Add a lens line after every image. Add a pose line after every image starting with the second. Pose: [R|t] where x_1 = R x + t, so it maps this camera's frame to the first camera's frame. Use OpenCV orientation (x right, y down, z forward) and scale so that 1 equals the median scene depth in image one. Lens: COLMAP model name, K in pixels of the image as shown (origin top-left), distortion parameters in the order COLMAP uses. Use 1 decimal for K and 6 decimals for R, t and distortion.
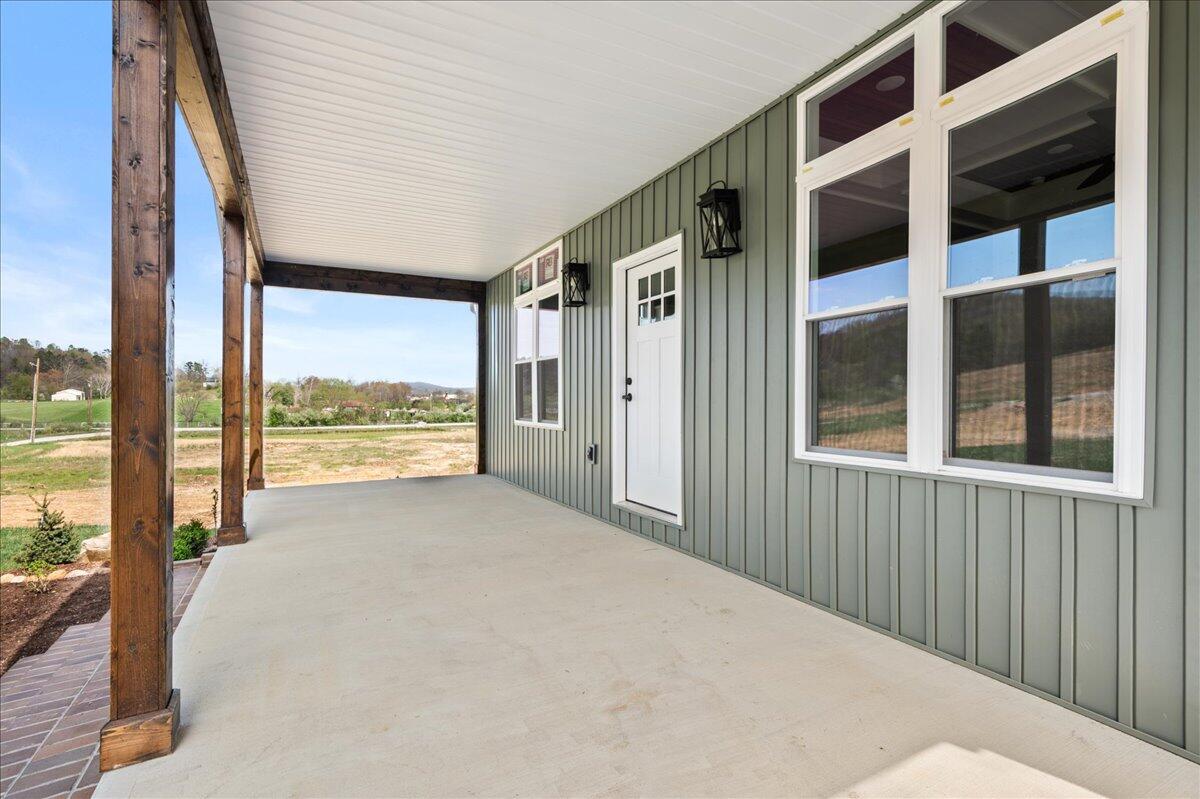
lens RADIAL K [[573.3, 0, 600.0], [0, 573.3, 399.5], [0, 0, 1]] dist [0.000380, -0.000051]
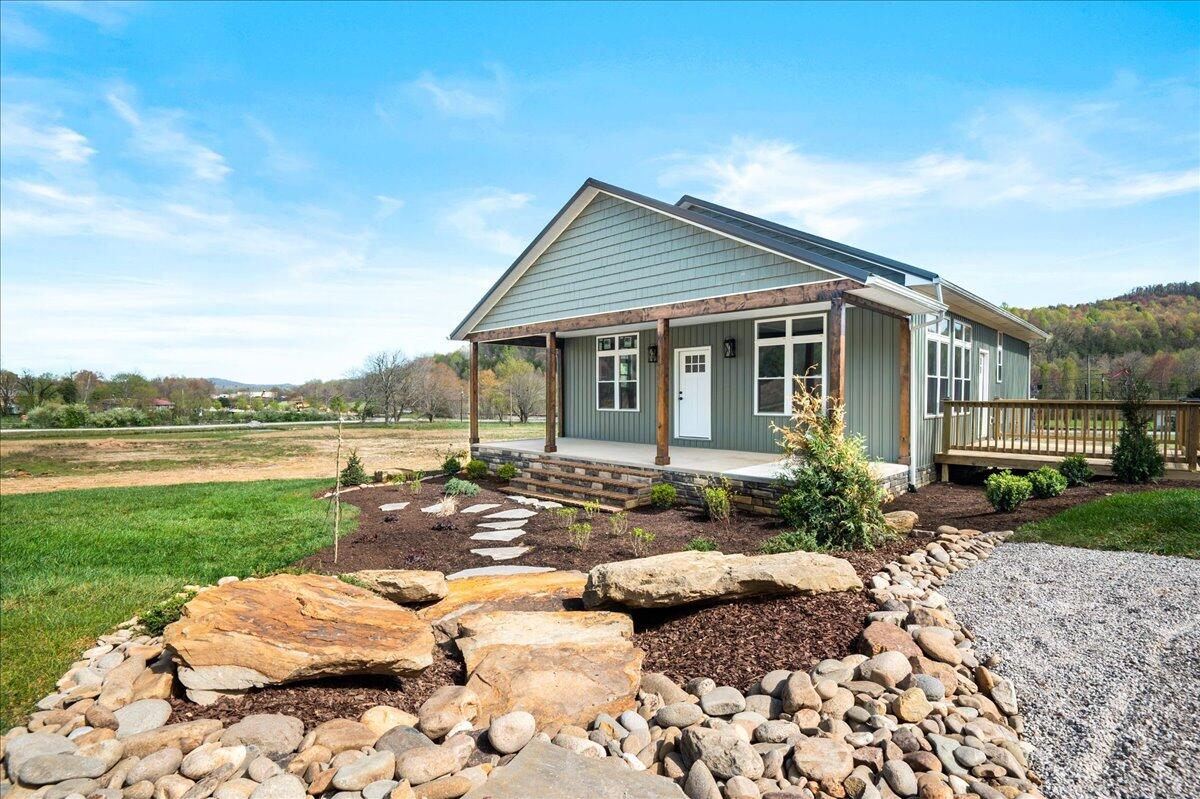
lens RADIAL K [[556.1, 0, 600.0], [0, 556.1, 399.5], [0, 0, 1]] dist [0.001778, -0.000043]
pose [[0.955095, 0.001332, 0.296297, -1.185104], [-0.002185, 0.999994, 0.002548, -0.005294], [-0.296292, -0.003081, 0.955092, -1.524261]]
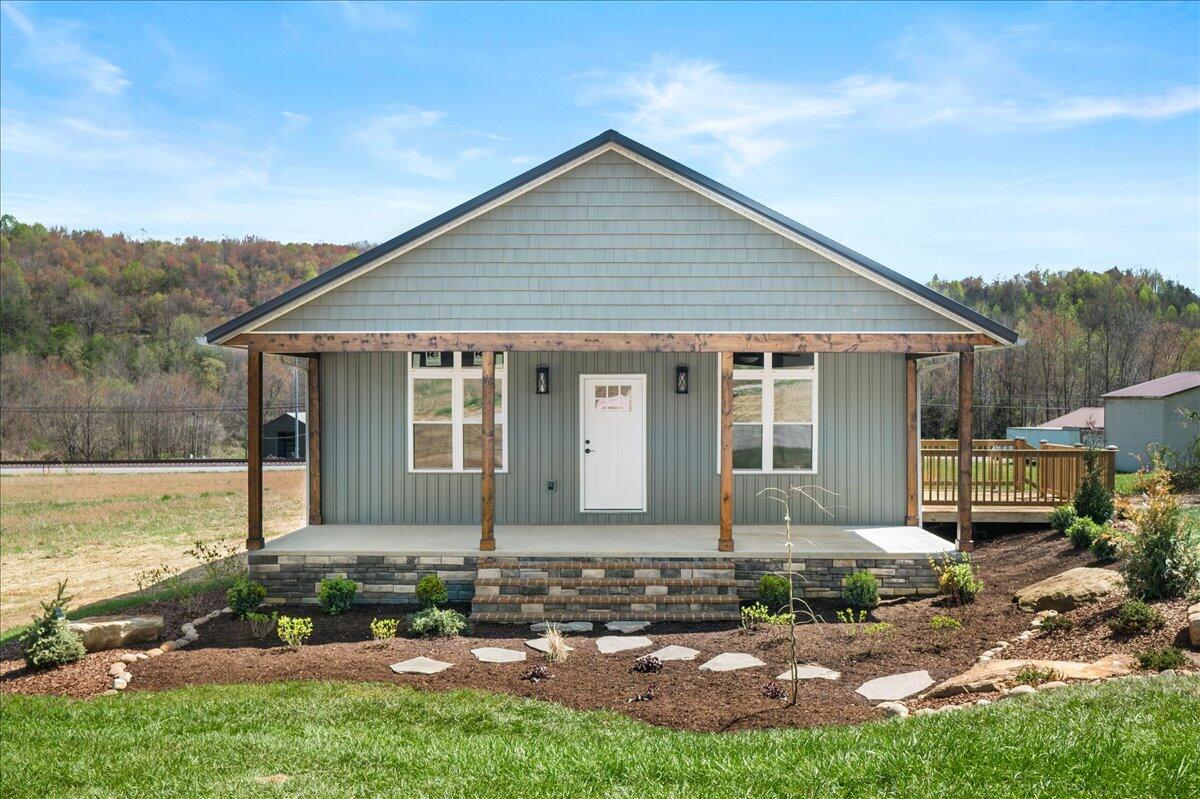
lens RADIAL K [[1170.5, 0, 600.0], [0, 1170.5, 399.5], [0, 0, 1]] dist [0.039001, 0.005912]
pose [[0.487701, 0.005020, 0.872996, -3.330506], [0.001063, 0.999979, -0.006345, -0.150771], [-0.873010, 0.004023, 0.487686, -0.864984]]
